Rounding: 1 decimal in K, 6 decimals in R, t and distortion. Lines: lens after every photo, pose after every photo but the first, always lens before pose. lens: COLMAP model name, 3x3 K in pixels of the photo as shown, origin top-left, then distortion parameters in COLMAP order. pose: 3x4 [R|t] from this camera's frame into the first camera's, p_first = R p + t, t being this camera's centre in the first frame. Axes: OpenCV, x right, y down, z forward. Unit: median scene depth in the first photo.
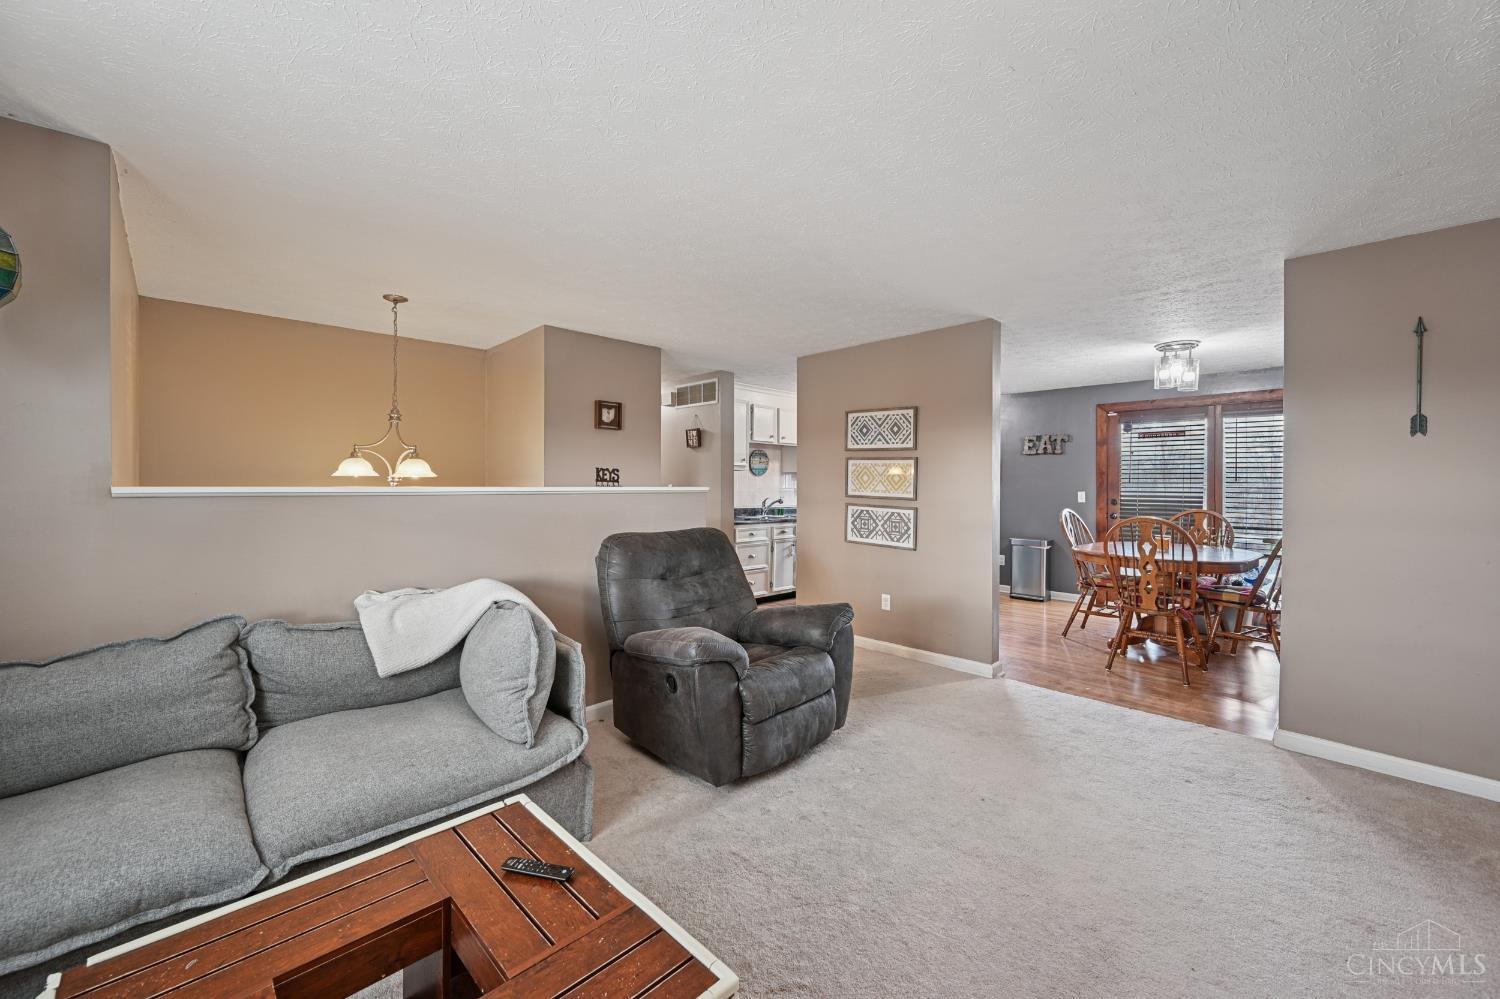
lens RADIAL K [[590.4, 0, 747.8], [0, 590.4, 486.9], [0, 0, 1]] dist [0.000325, 0.000074]
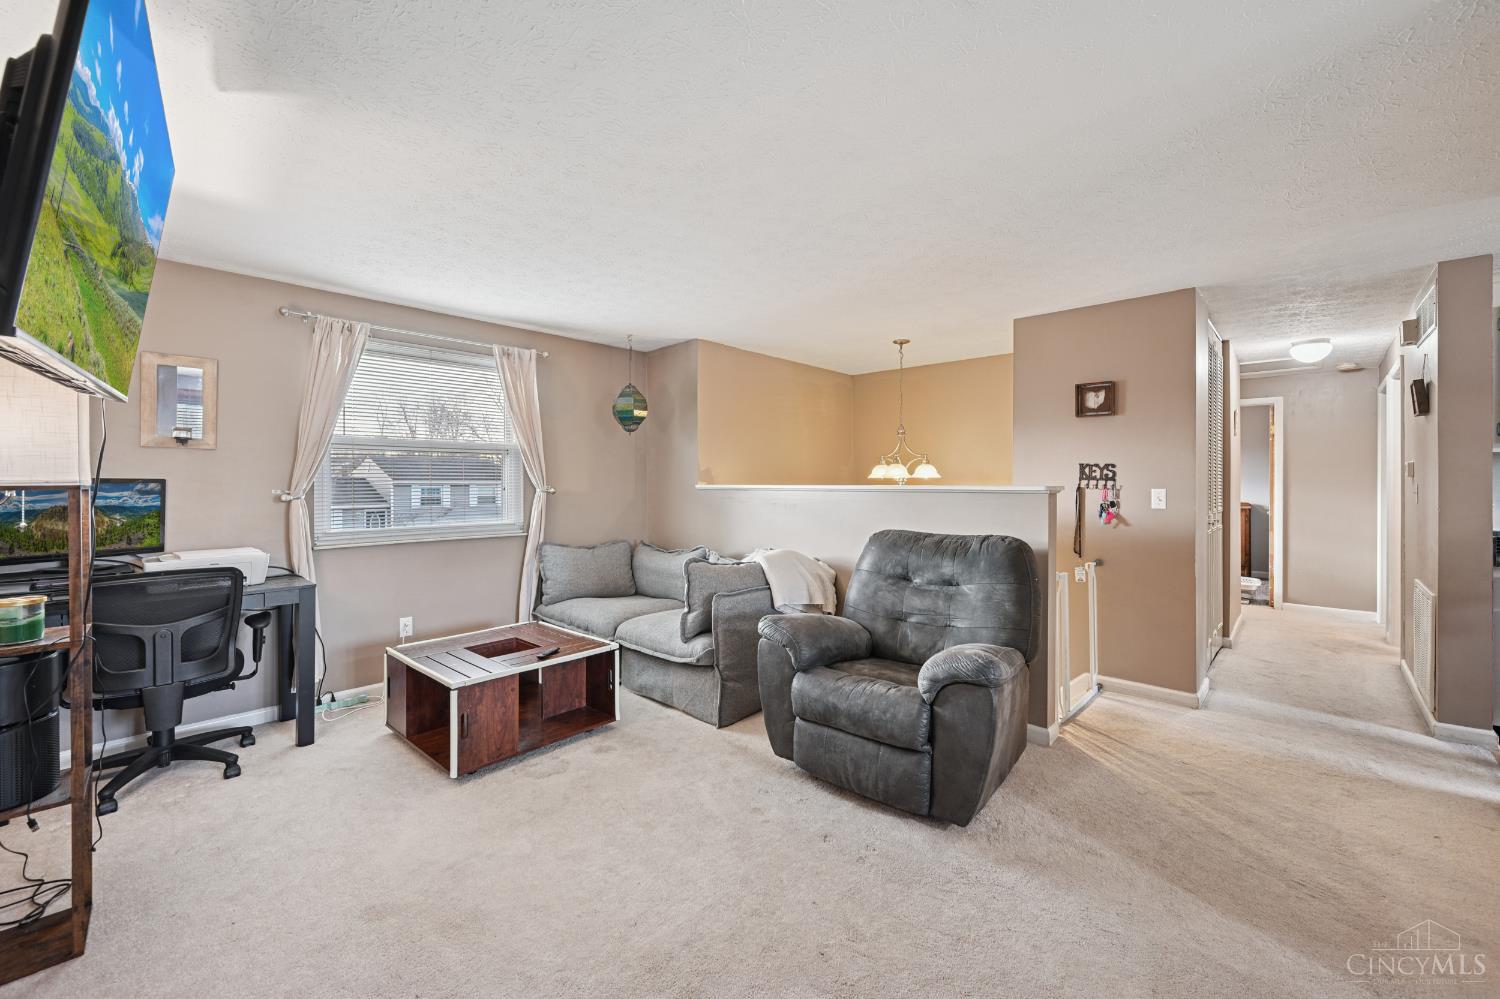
lens RADIAL K [[598.1, 0, 739.2], [0, 598.1, 483.8], [0, 0, 1]] dist [-0.000680, 0.000005]
pose [[0.064253, -0.004445, -0.997924, 0.566072], [-0.004266, 0.999980, -0.004729, 0.002582], [0.997925, 0.004561, 0.064232, 0.453867]]
